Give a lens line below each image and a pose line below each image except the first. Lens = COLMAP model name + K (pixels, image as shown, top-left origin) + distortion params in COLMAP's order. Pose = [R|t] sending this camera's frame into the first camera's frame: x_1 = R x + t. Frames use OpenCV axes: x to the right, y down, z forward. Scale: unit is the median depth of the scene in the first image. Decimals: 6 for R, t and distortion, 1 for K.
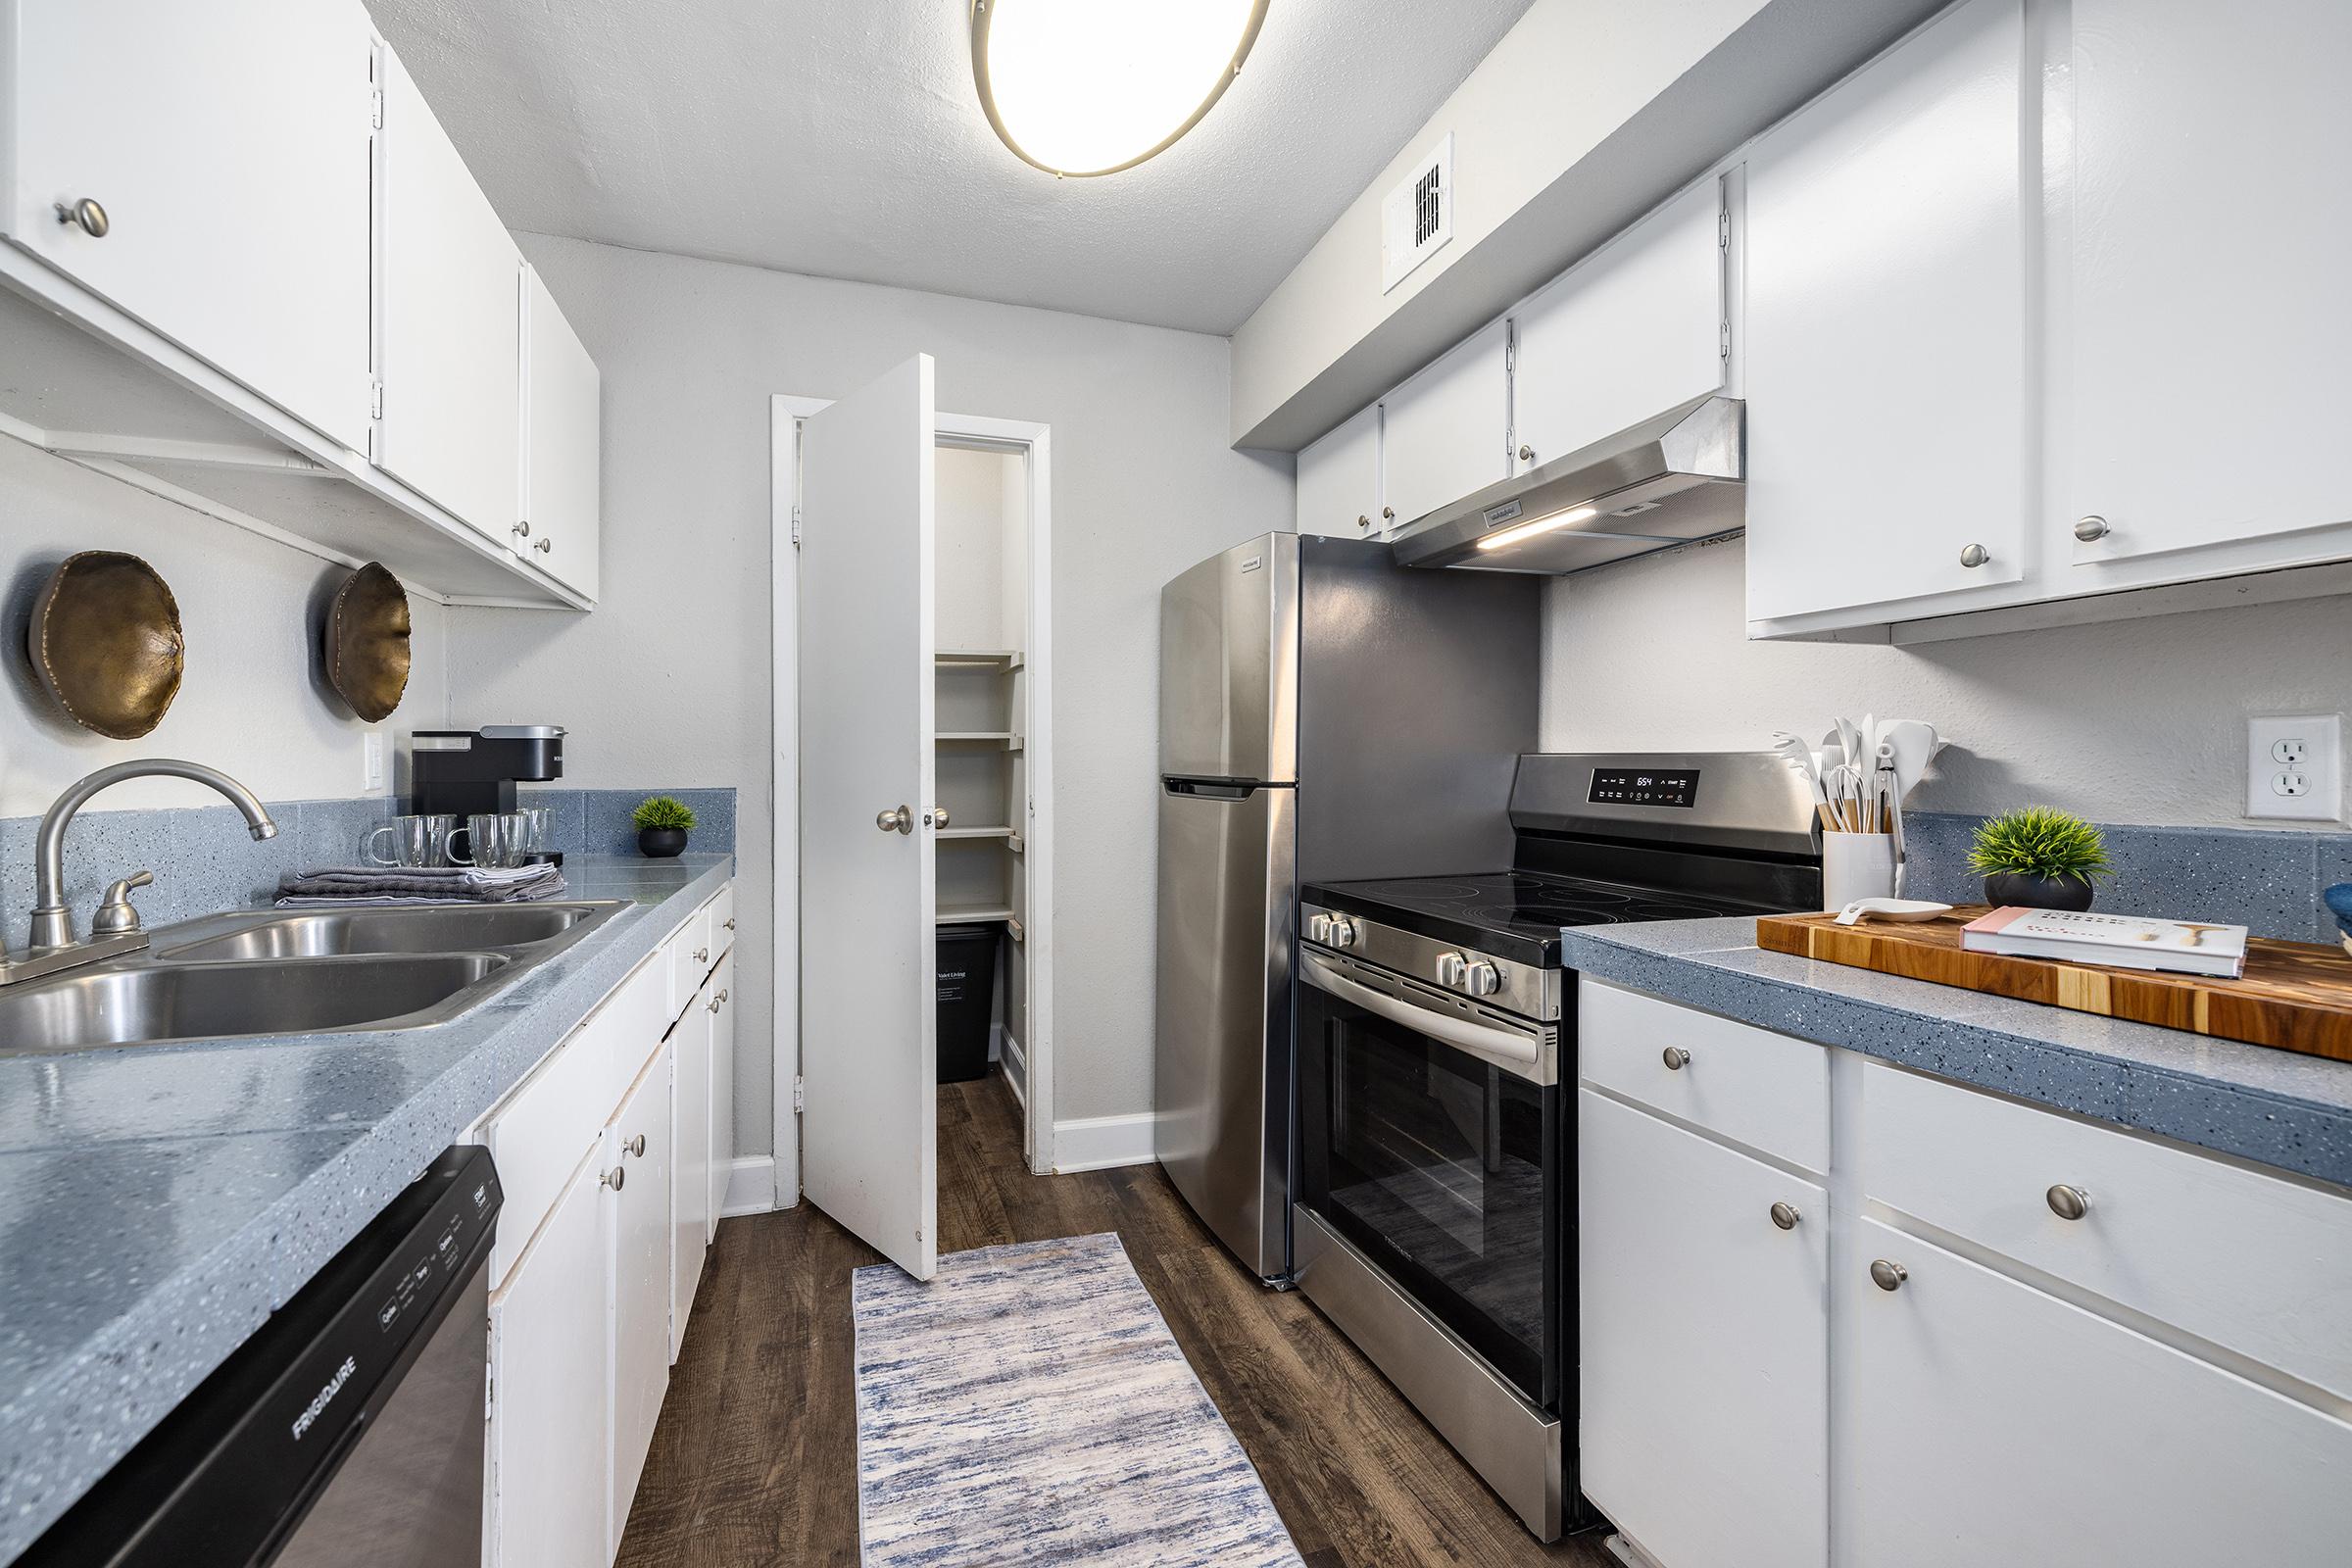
lens RADIAL K [[1049.5, 0, 1235.6], [0, 1049.5, 757.2], [0, 0, 1]] dist [0.003604, -0.000799]
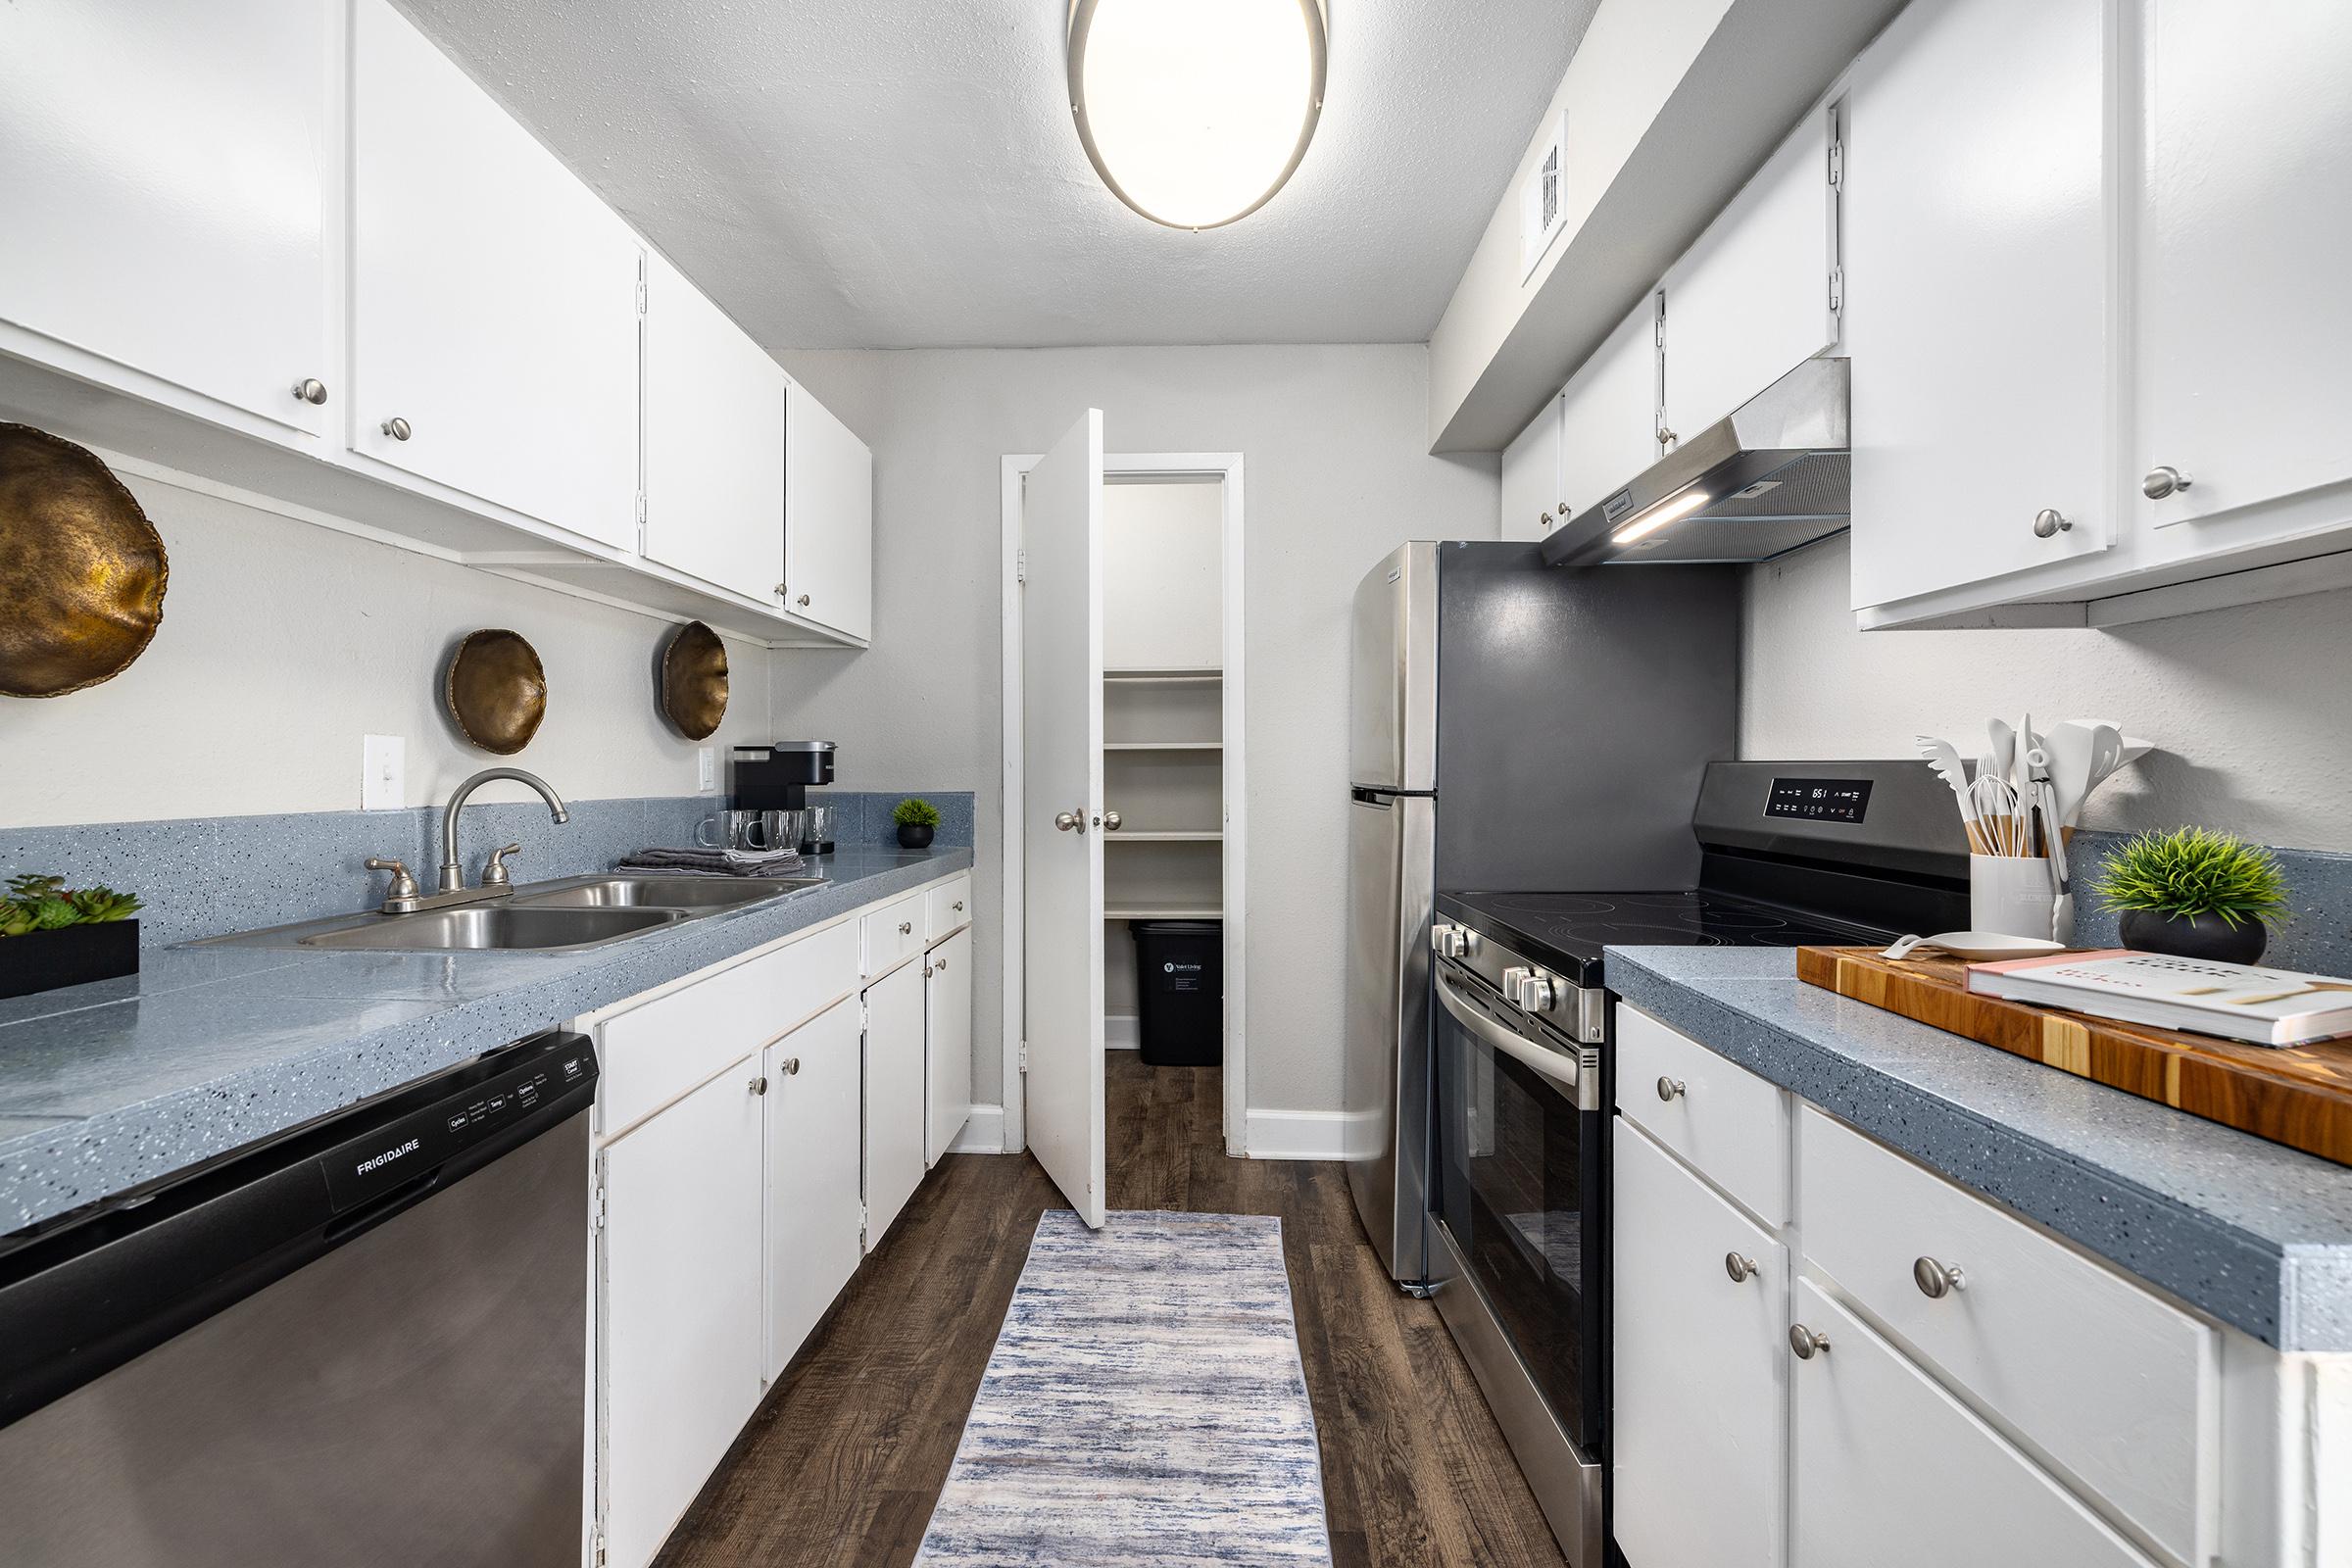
lens RADIAL K [[1049.5, 0, 1176.2], [0, 1049.5, 769.0], [0, 0, 1]] dist [0.003604, -0.000799]
pose [[0.928527, 0.000451, -0.371263, 0.245638], [0.000928, 0.999993, 0.003536, -0.000775], [0.371263, -0.003628, 0.928521, -0.018336]]
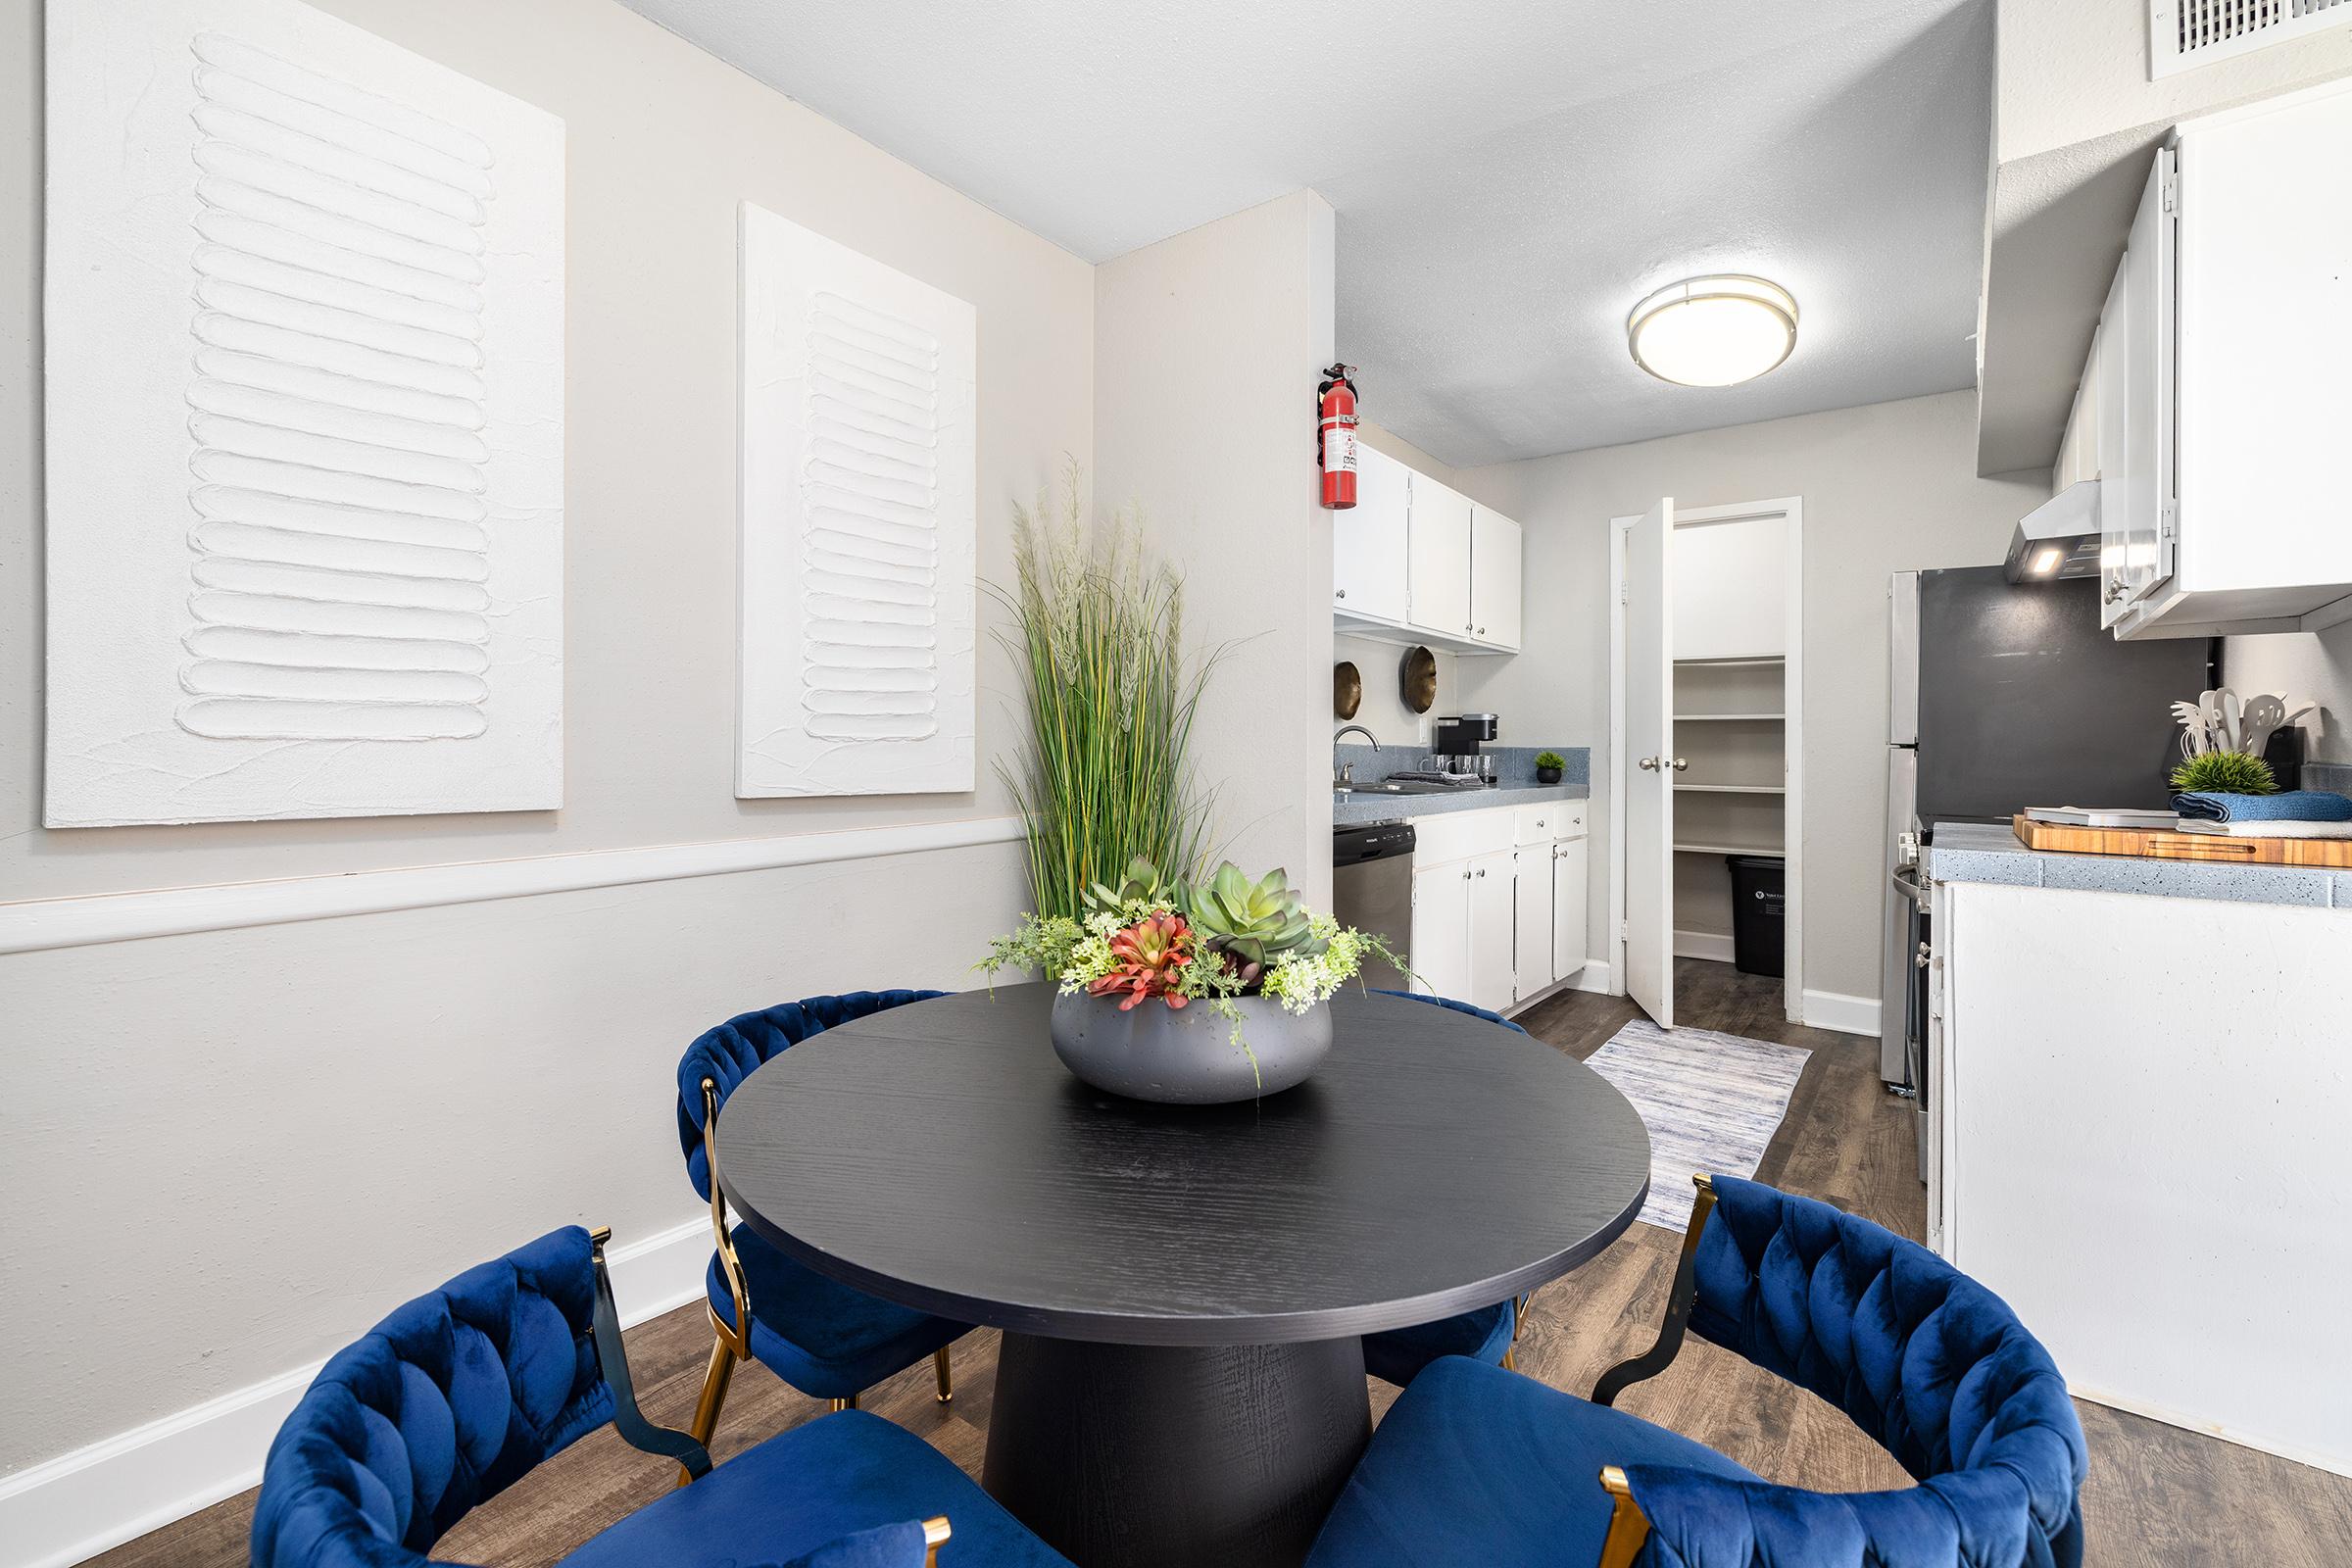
lens RADIAL K [[1049.5, 0, 1195.1], [0, 1049.5, 732.6], [0, 0, 1]] dist [0.003604, -0.000799]
pose [[0.573666, -0.003252, -0.819083, 0.818353], [-0.006059, 0.999948, -0.008213, 0.031560], [0.819067, 0.009675, 0.573616, -0.765574]]
